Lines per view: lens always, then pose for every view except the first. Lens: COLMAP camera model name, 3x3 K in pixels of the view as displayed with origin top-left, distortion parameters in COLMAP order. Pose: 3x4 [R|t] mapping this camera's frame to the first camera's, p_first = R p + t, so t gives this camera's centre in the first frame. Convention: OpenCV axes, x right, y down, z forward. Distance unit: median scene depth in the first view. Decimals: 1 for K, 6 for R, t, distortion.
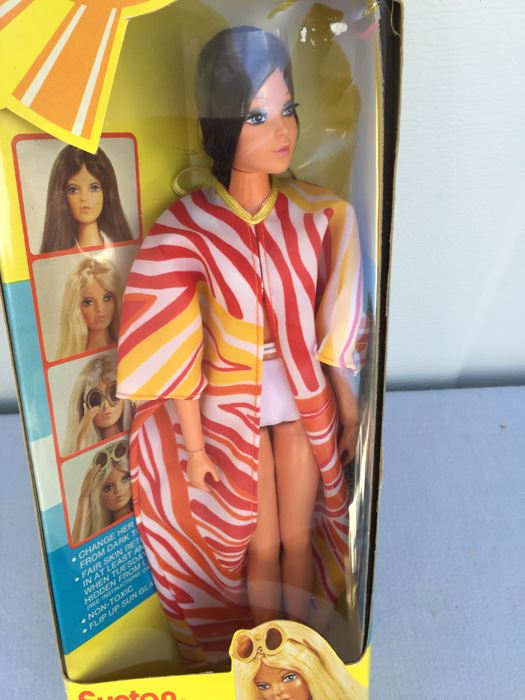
lens RADIAL K [[603.4, 0, 262.5], [0, 603.4, 350.0], [0, 0, 1]] dist [0.080362, -0.135439]
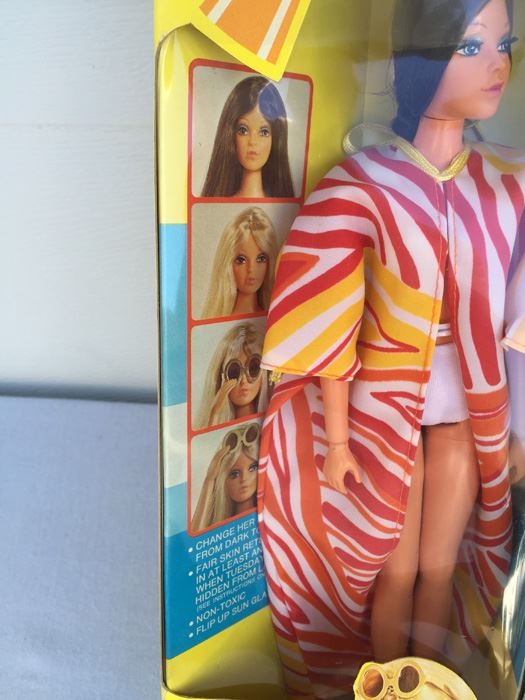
lens RADIAL K [[601.3, 0, 262.5], [0, 601.3, 350.0], [0, 0, 1]] dist [0.075399, -0.125271]
pose [[0.986738, 0.092290, -0.133528, -0.112528], [-0.100411, 0.993402, -0.055404, 0.090514], [0.127534, 0.068077, 0.989495, 0.117689]]
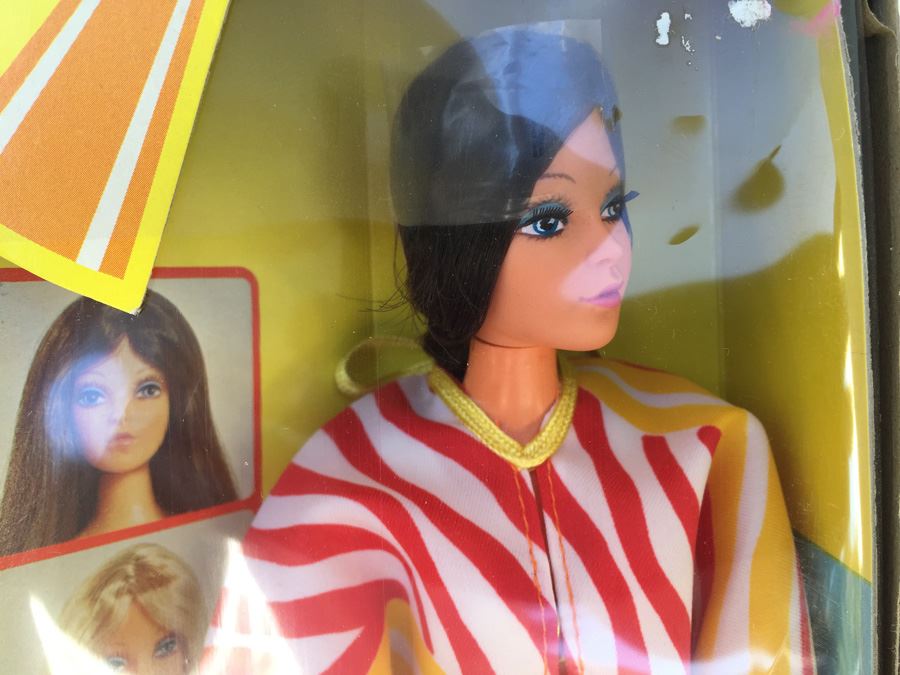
lens RADIAL K [[775.8, 0, 449.4], [0, 775.8, 348.5], [0, 0, 1]] dist [0.080362, -0.135439]
pose [[0.999929, -0.011836, -0.001498, -0.057942], [0.011047, 0.965991, -0.258339, -0.131151], [0.004505, 0.258304, 0.966053, 0.409502]]
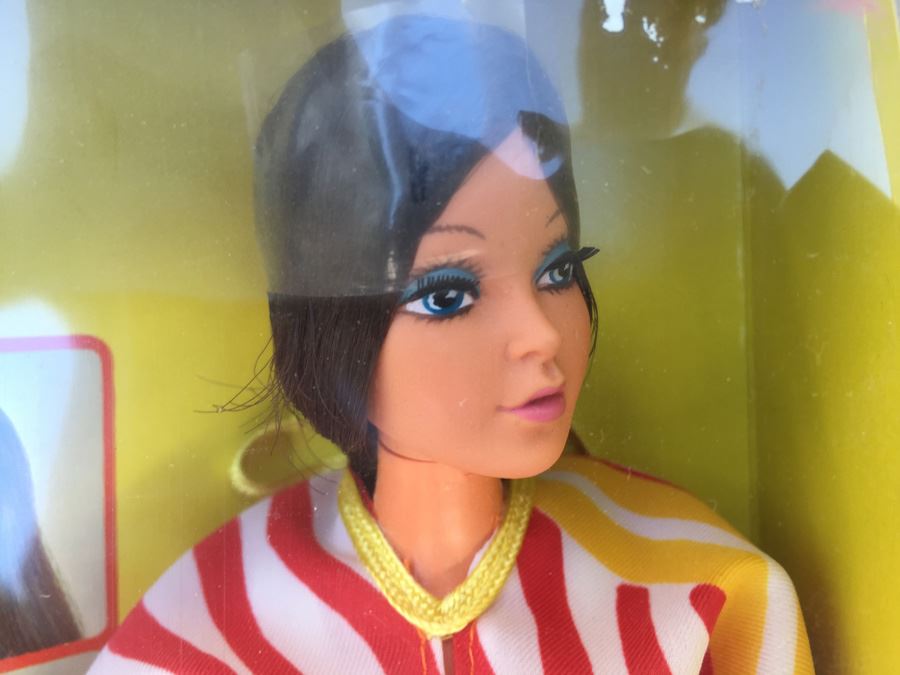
lens RADIAL K [[769.9, 0, 450.0], [0, 769.9, 337.5], [0, 0, 1]] dist [0.047740, -0.123666]
pose [[0.994433, 0.005651, -0.105216, 0.024153], [-0.035590, 0.957887, -0.284933, -0.208910], [0.099175, 0.287091, 0.952756, 0.533104]]
